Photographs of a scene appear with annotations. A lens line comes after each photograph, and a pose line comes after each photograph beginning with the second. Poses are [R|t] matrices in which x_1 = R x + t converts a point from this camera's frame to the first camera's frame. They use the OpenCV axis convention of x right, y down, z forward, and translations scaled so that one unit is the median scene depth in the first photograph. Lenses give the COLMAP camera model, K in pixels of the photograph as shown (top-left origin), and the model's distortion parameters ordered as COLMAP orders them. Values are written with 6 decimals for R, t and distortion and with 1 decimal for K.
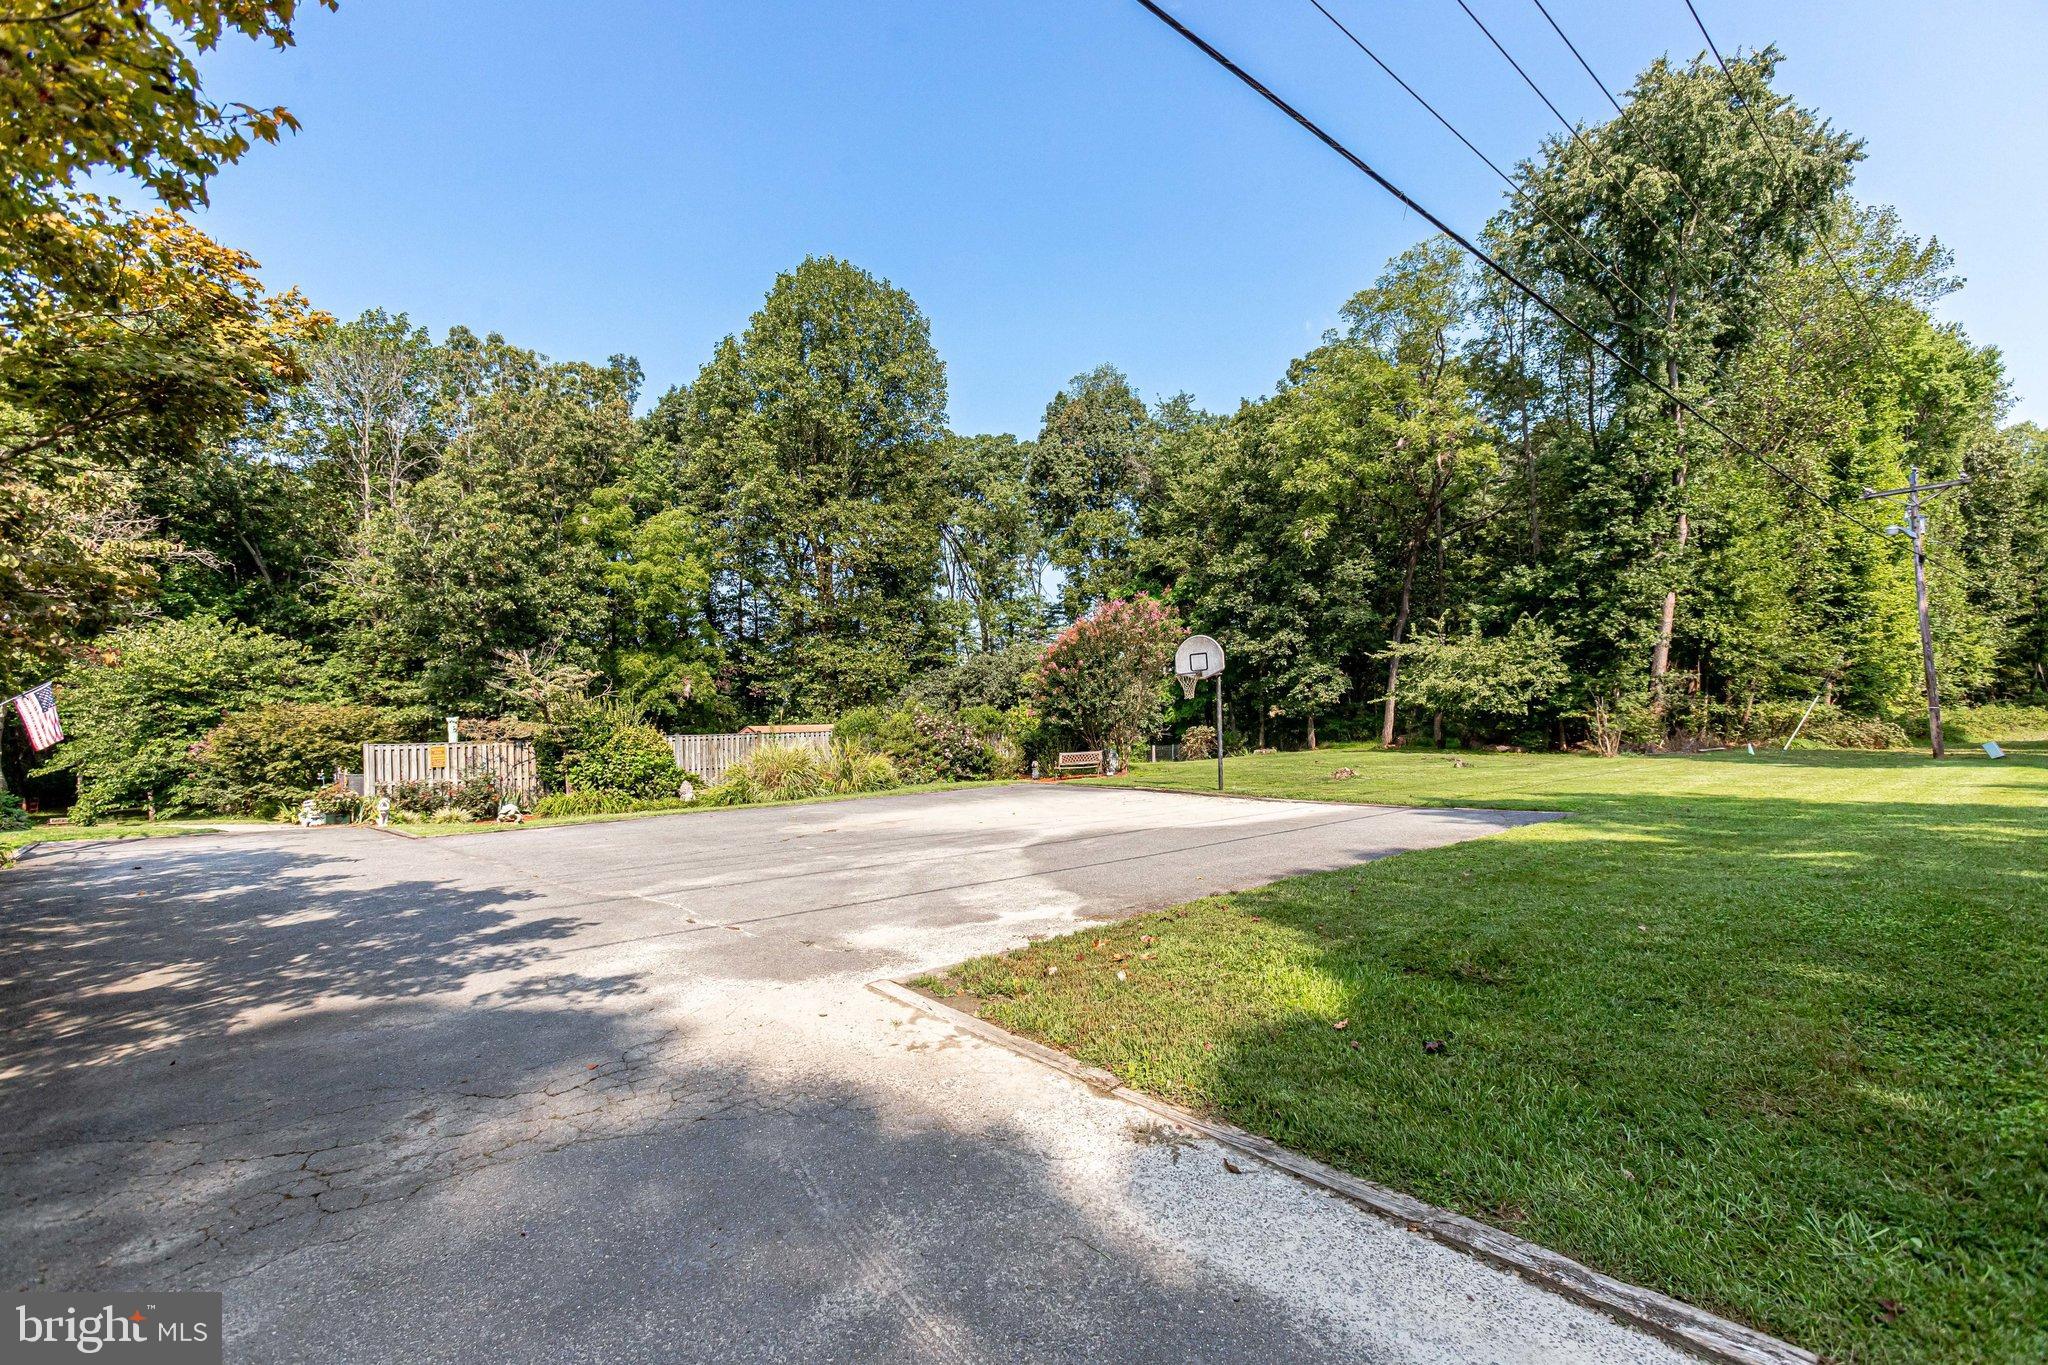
lens RADIAL K [[919.2, 0, 1011.5], [0, 919.2, 699.2], [0, 0, 1]] dist [-0.002691, 0.007853]
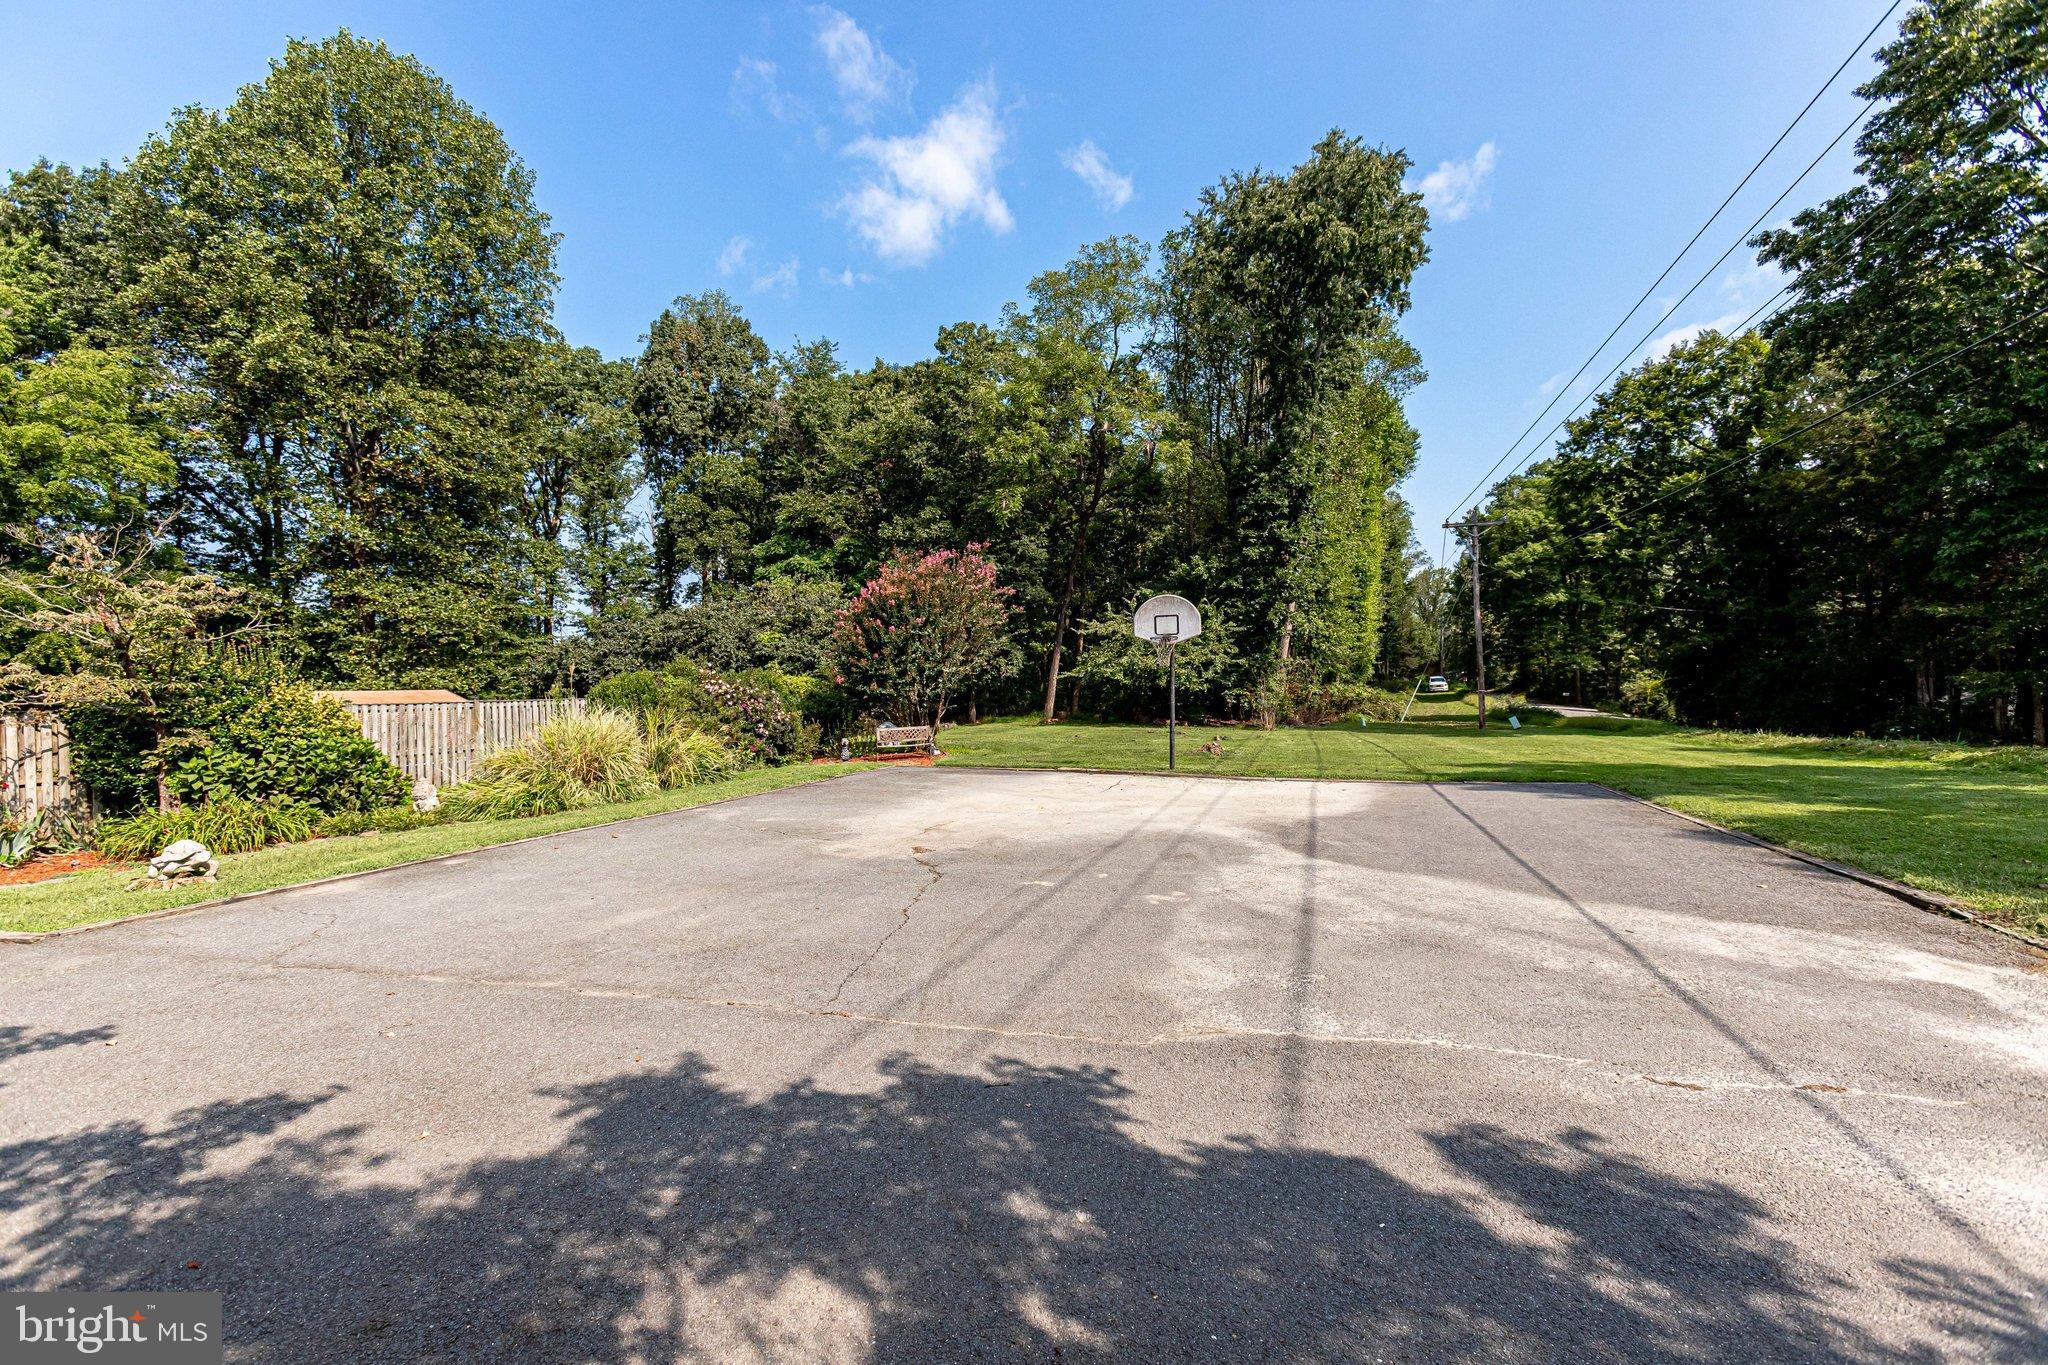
lens RADIAL K [[919.2, 0, 1019.1], [0, 919.2, 690.1], [0, 0, 1]] dist [-0.002691, 0.007853]
pose [[0.861713, 0.015516, 0.507158, -0.152022], [-0.024885, 0.999622, 0.011701, 0.006271], [-0.506785, -0.022703, 0.861774, 0.128784]]
